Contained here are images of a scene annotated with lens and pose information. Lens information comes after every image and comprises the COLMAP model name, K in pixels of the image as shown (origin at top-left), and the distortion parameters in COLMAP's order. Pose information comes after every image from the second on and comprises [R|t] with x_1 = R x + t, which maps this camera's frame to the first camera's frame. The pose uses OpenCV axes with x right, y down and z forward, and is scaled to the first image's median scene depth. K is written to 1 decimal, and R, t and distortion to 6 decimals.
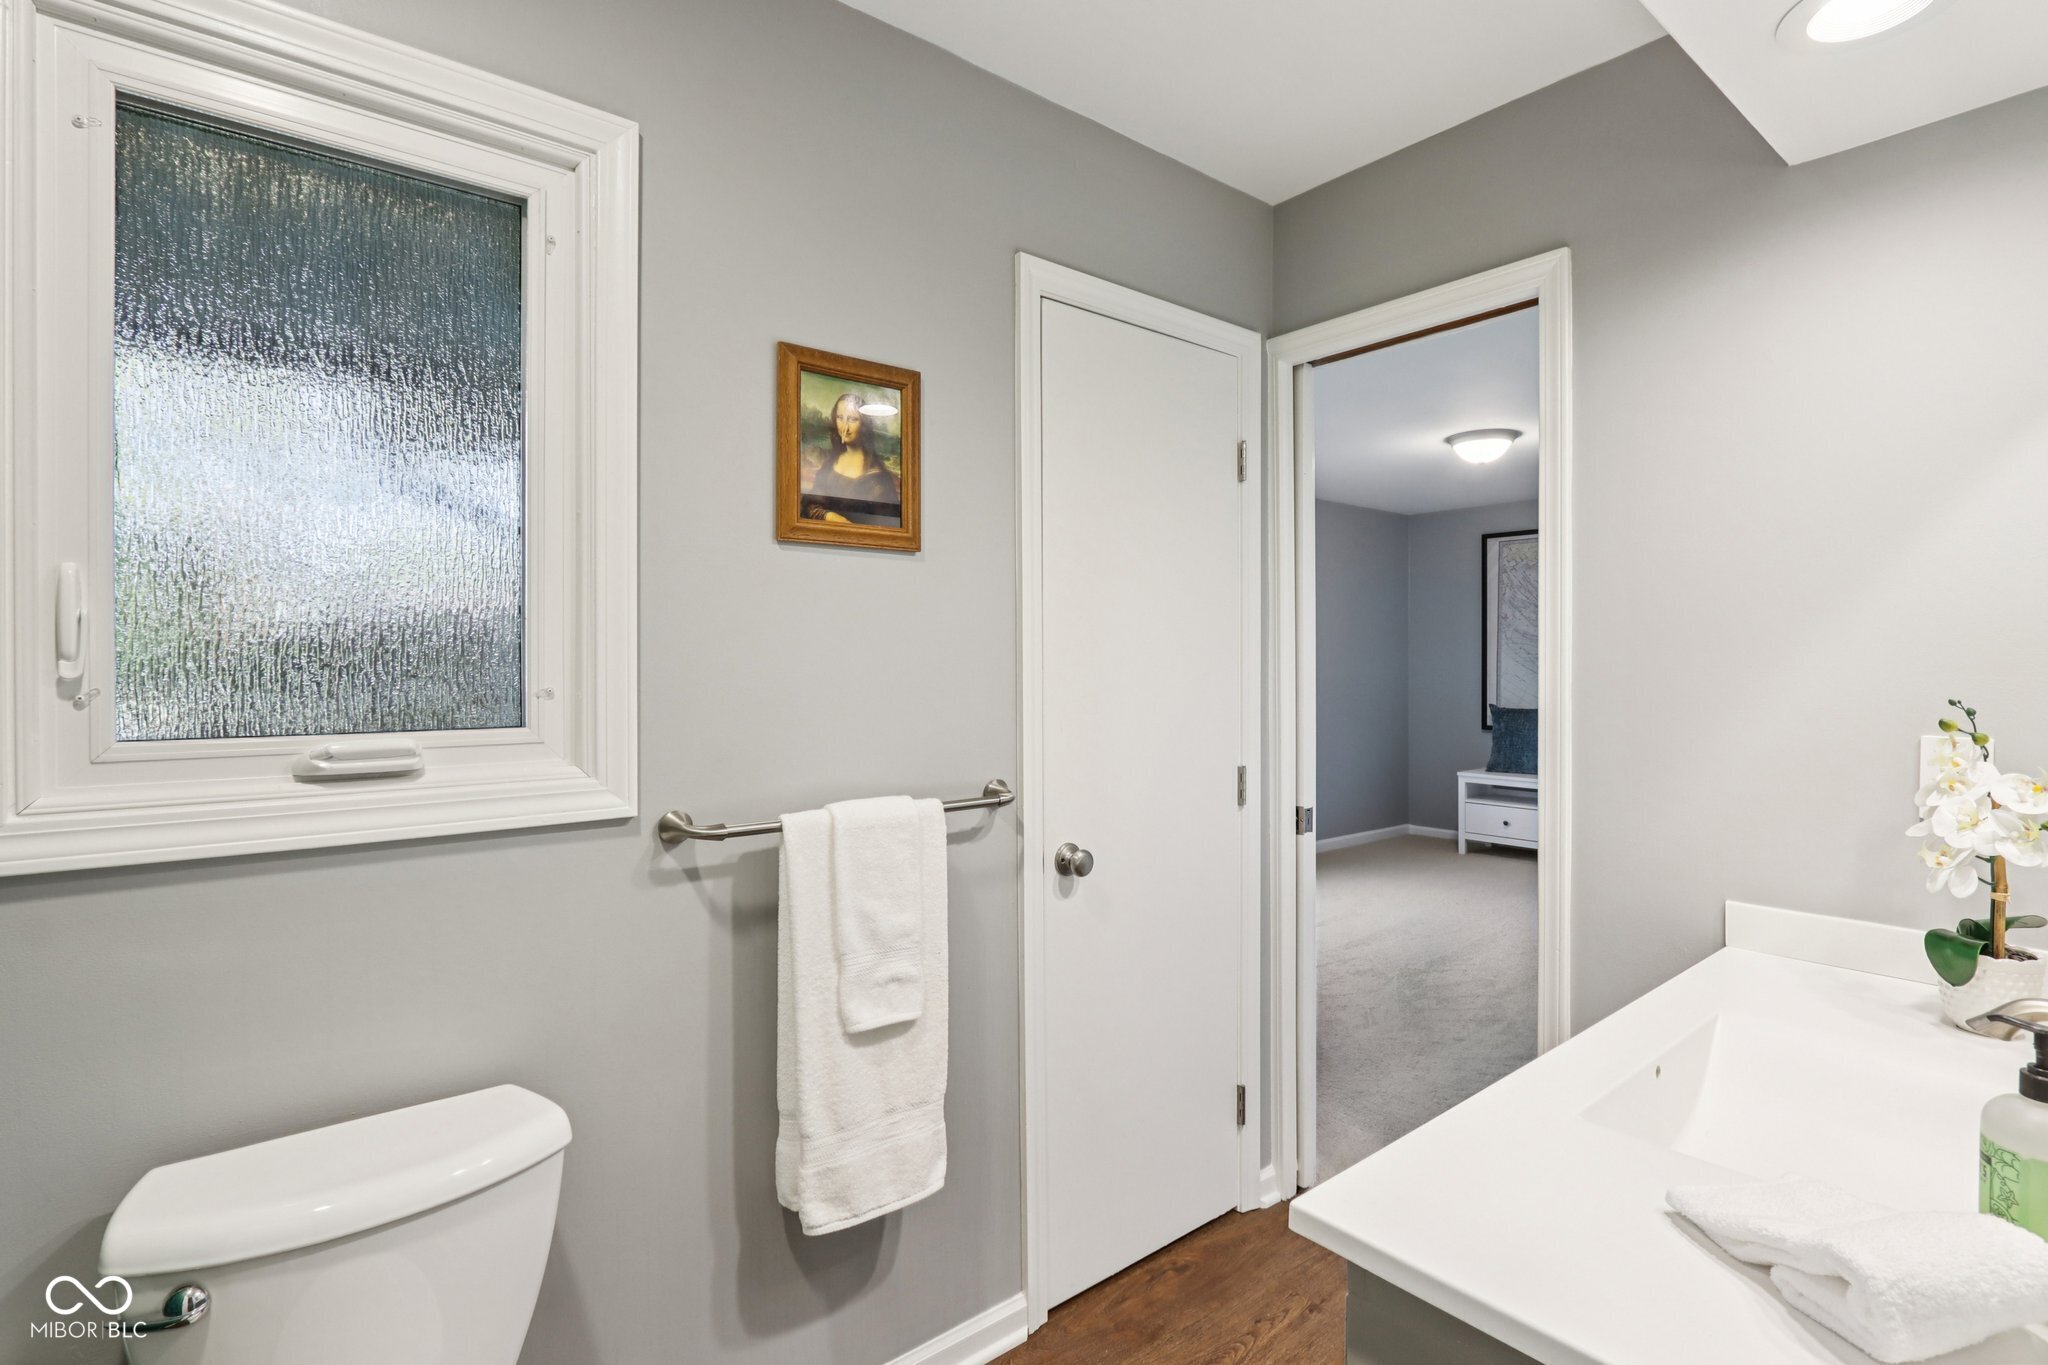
lens RADIAL K [[962.9, 0, 1027.2], [0, 962.9, 679.4], [0, 0, 1]] dist [0.000449, -0.001187]
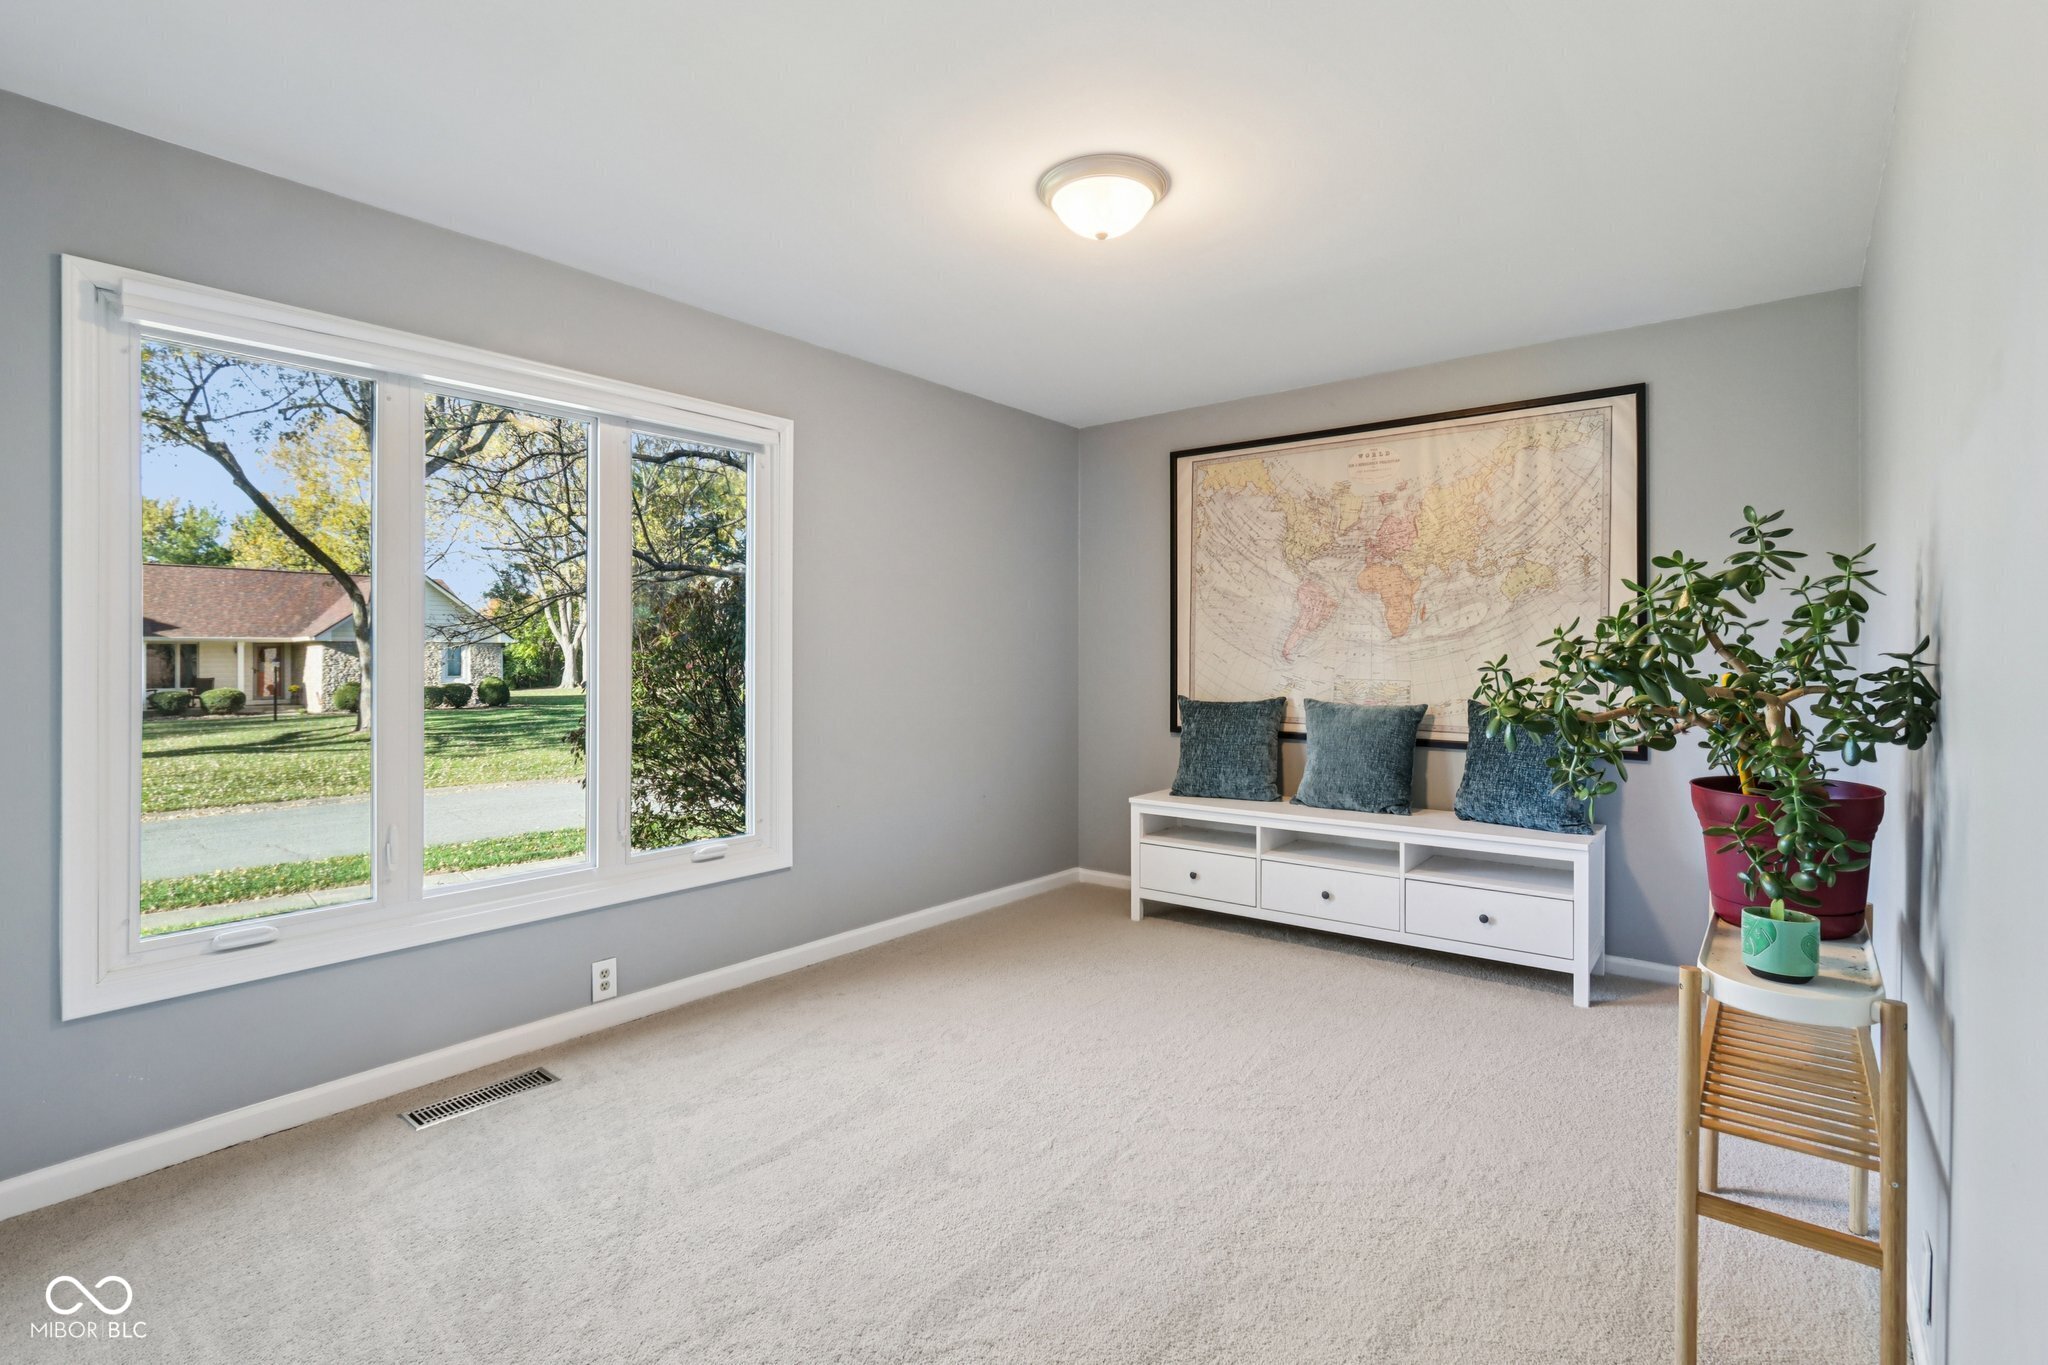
lens RADIAL K [[962.9, 0, 1022.0], [0, 962.9, 676.4], [0, 0, 1]] dist [0.000449, -0.001187]
pose [[0.976785, -0.002198, 0.214210, 0.226395], [0.002322, 0.999997, -0.000329, 0.012129], [-0.214209, 0.000819, 0.976787, 0.356471]]
